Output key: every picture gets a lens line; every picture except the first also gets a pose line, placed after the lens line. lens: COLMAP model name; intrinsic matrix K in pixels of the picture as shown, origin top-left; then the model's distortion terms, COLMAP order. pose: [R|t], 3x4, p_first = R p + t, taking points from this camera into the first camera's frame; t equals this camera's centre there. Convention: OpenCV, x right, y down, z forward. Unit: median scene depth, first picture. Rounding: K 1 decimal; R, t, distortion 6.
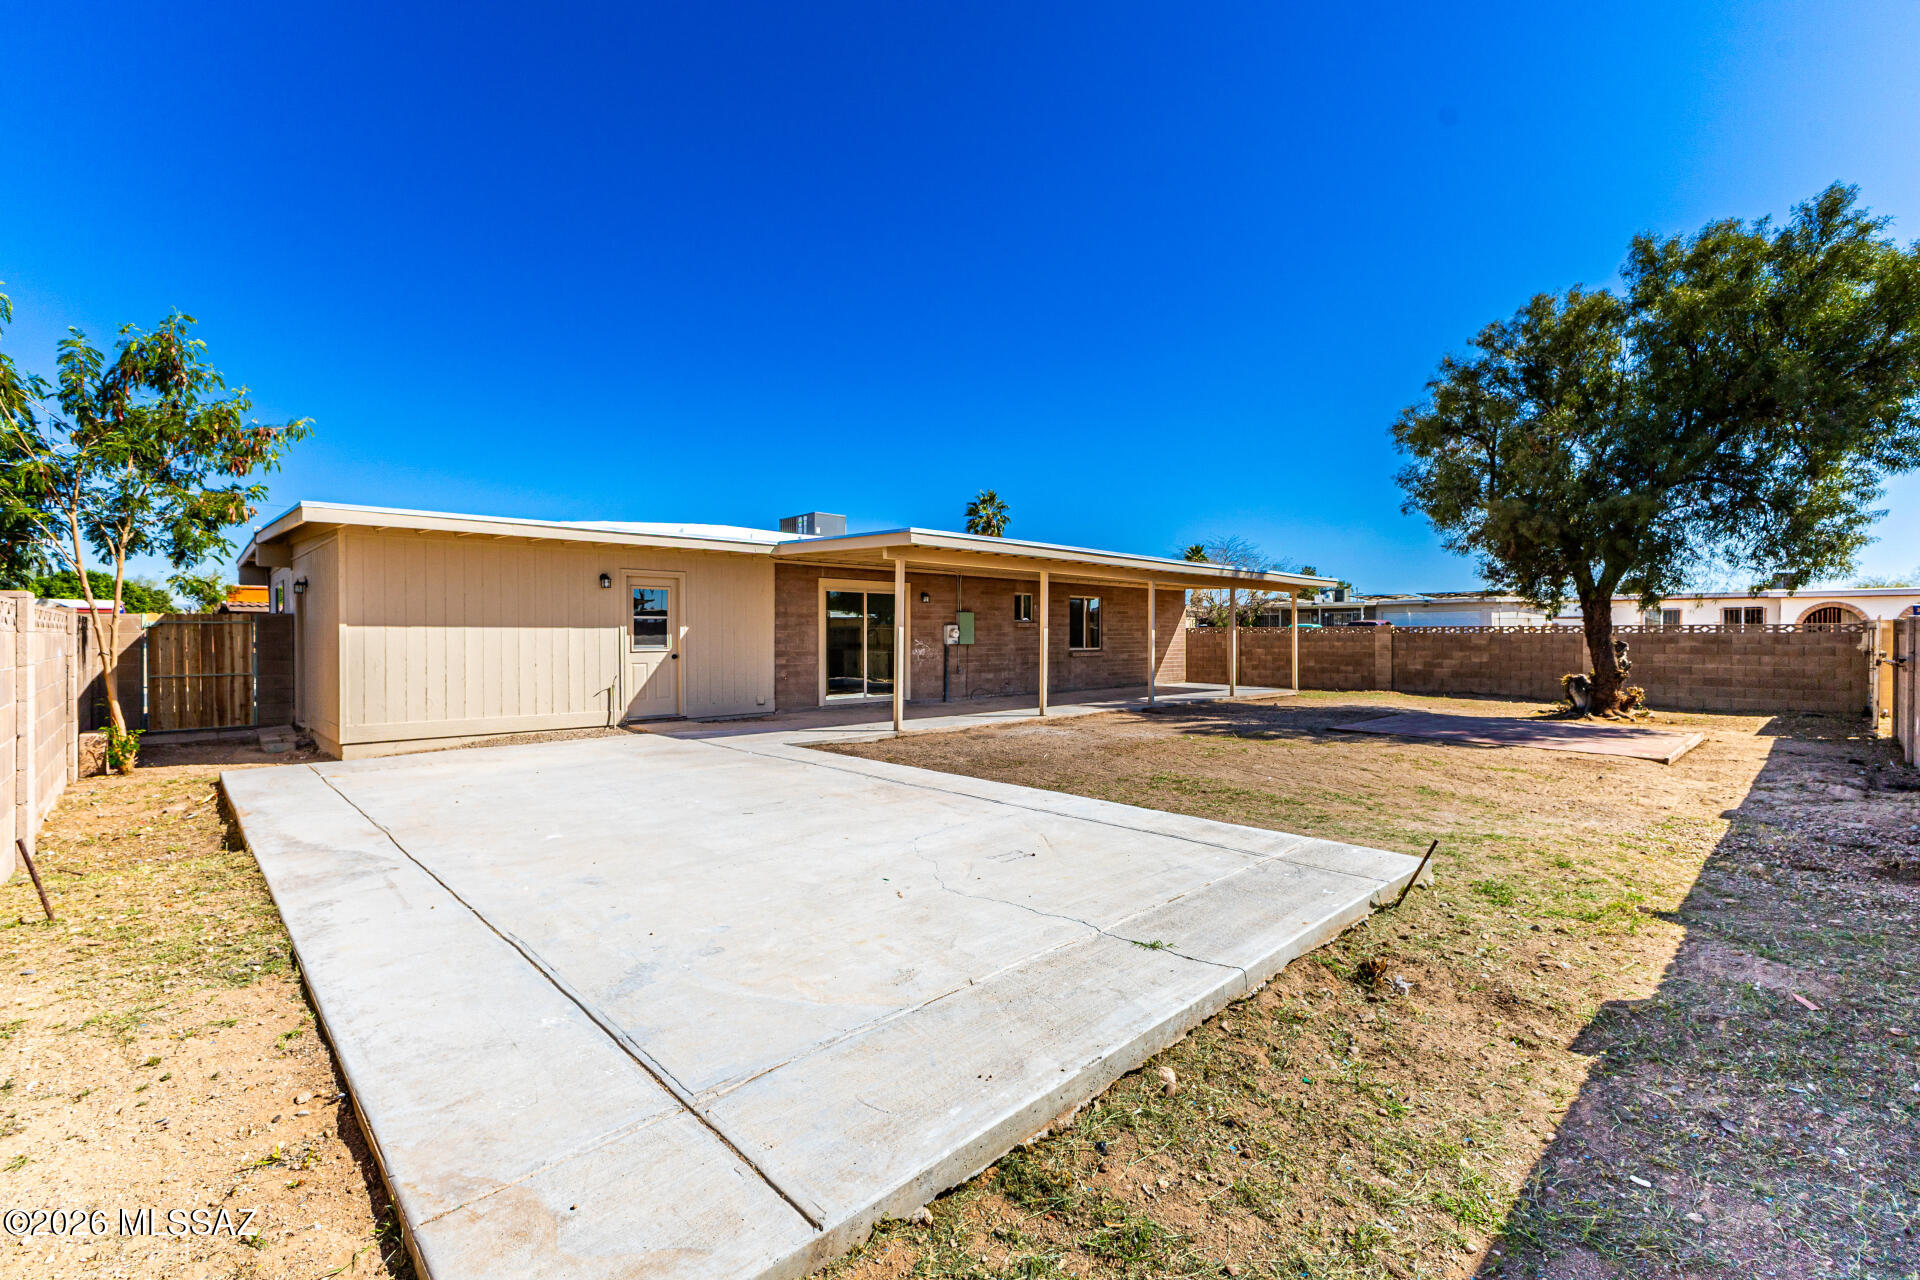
lens RADIAL K [[826.8, 0, 974.0], [0, 826.8, 636.1], [0, 0, 1]] dist [-0.004207, -0.000193]
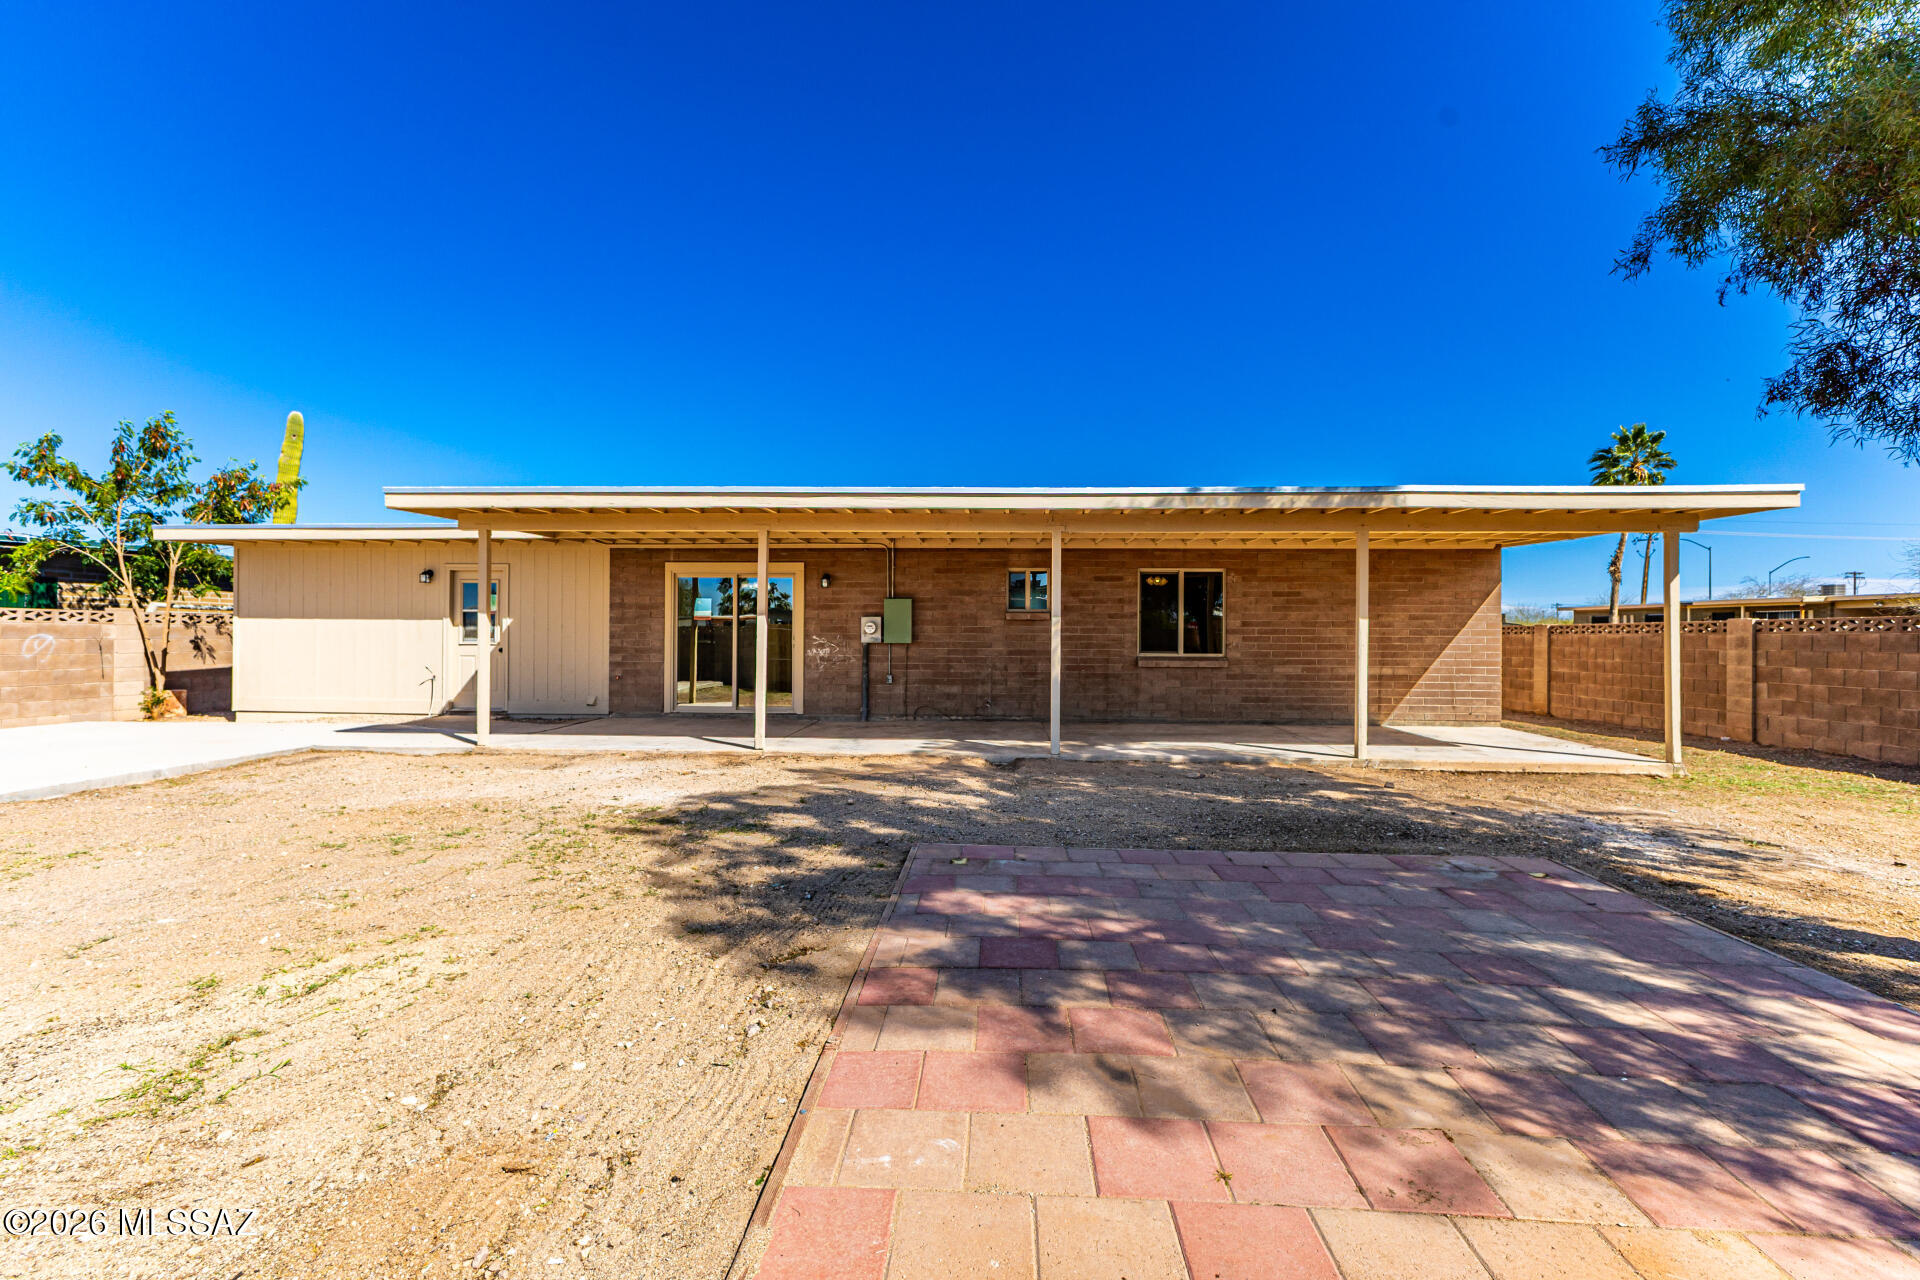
lens RADIAL K [[826.8, 0, 956.4], [0, 826.8, 636.9], [0, 0, 1]] dist [-0.004207, -0.000193]
pose [[0.674657, 0.012219, -0.738030, 0.561282], [-0.007538, 0.999925, 0.009665, -0.003143], [0.738093, -0.000957, 0.674699, 0.558309]]
